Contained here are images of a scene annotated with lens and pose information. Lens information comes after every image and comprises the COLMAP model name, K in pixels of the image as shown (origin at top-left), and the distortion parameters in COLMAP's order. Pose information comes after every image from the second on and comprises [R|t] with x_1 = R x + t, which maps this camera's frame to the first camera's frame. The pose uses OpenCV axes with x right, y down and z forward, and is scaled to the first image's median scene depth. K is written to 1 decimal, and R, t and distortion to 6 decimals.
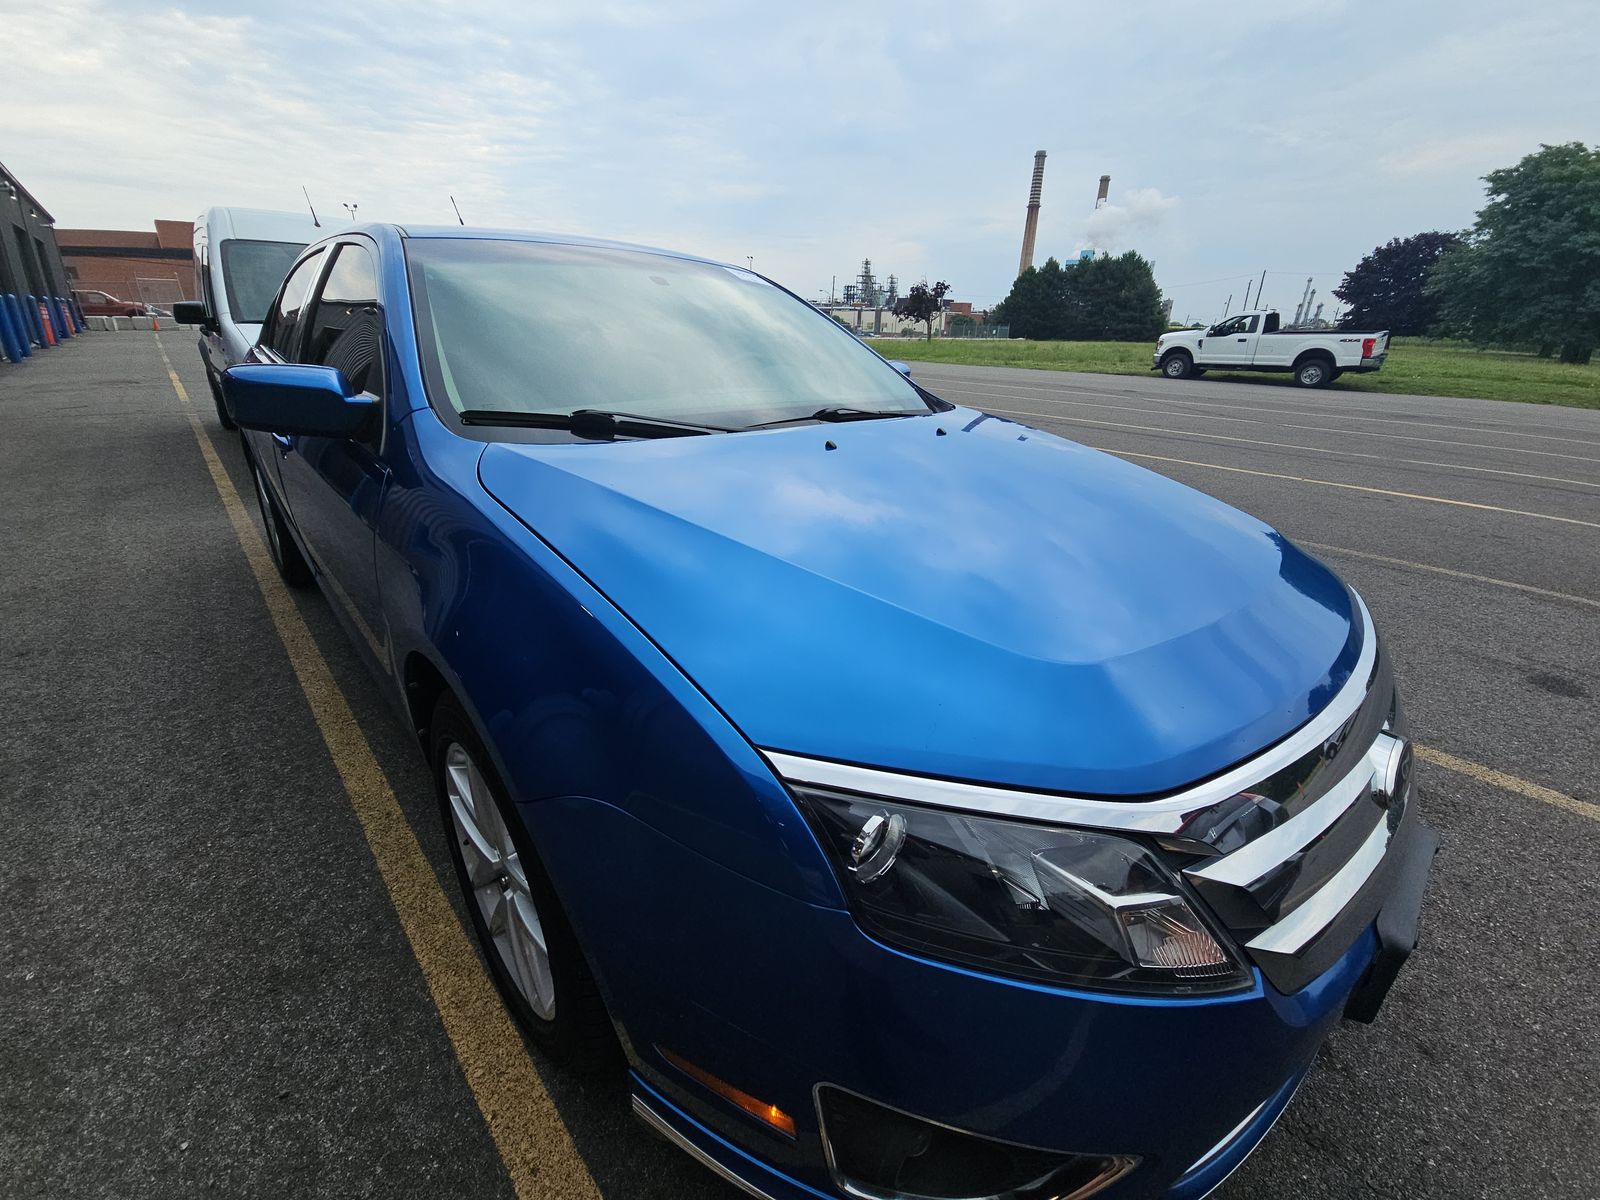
lens RADIAL K [[661.2, 0, 801.6], [0, 661.2, 588.7], [0, 0, 1]] dist [0.027983, -0.023936]
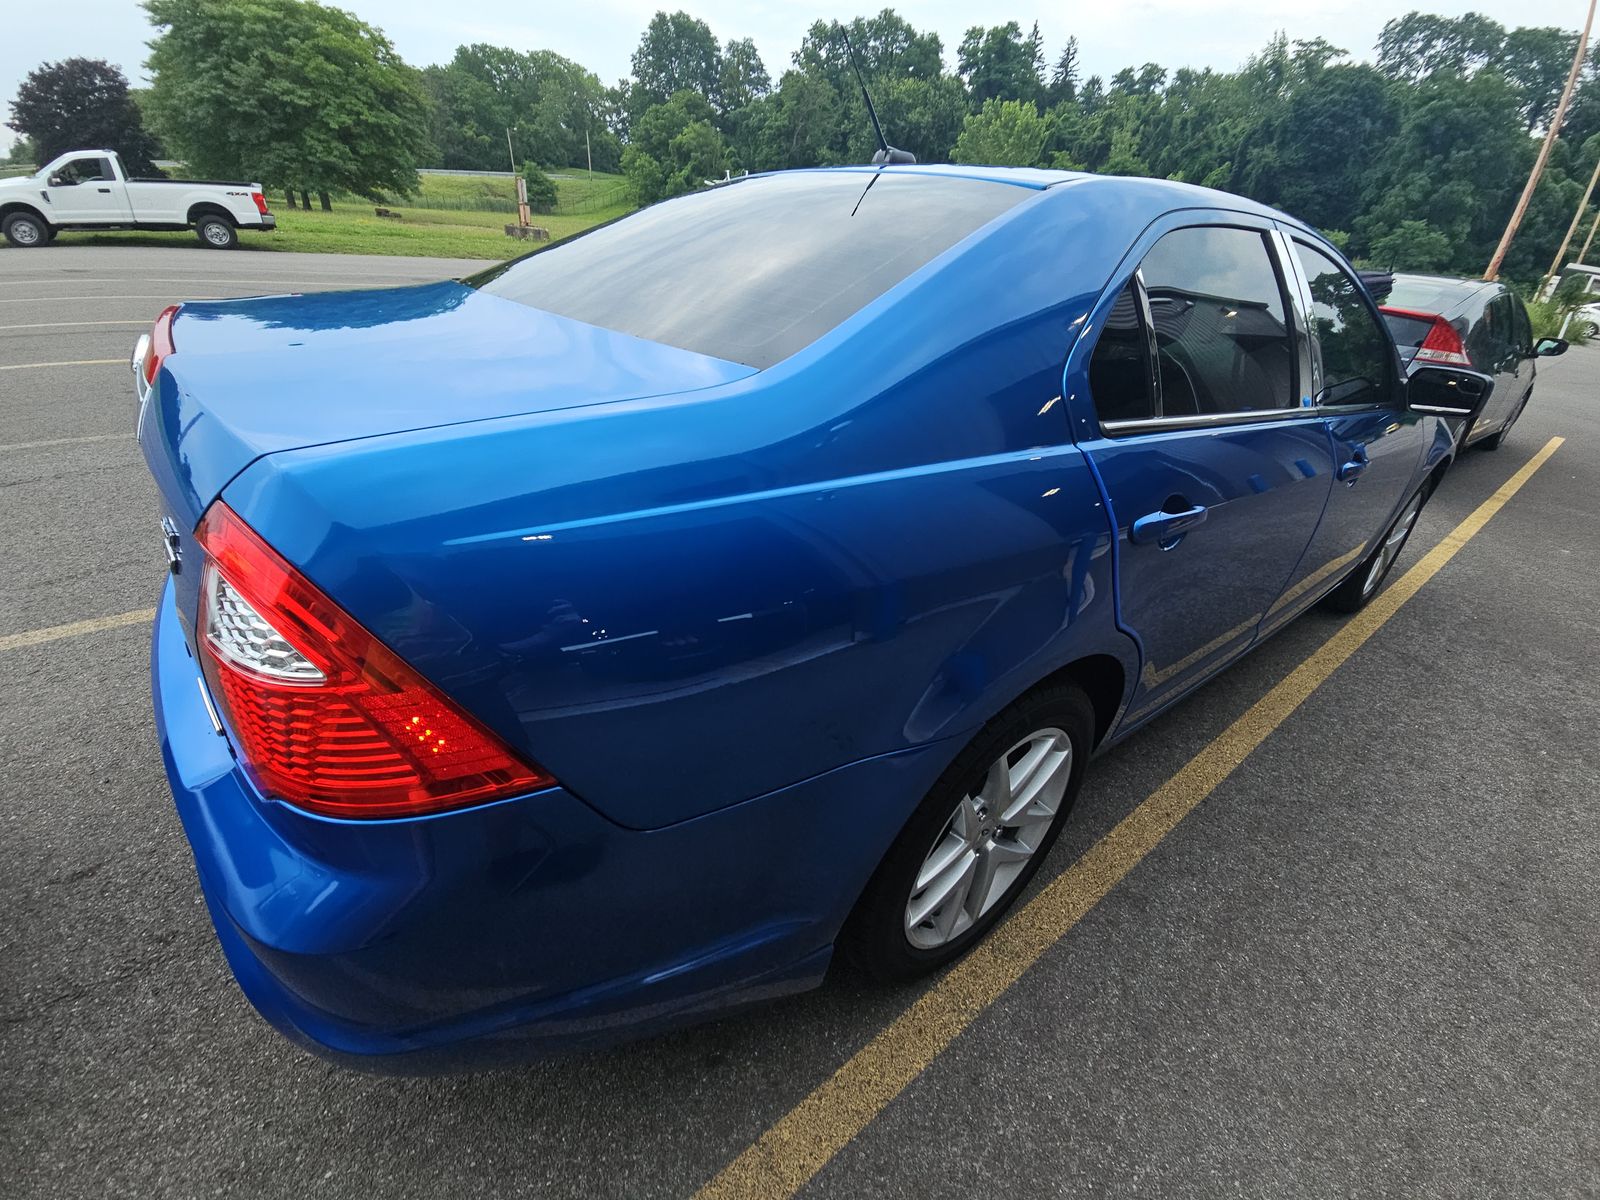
lens RADIAL K [[661.2, 0, 801.6], [0, 661.2, 588.7], [0, 0, 1]] dist [0.027983, -0.023936]
pose [[0.066843, -0.479738, 0.874862, -0.193622], [0.291305, 0.848004, 0.442753, -0.080353], [-0.954292, 0.225257, 0.196433, 0.178153]]
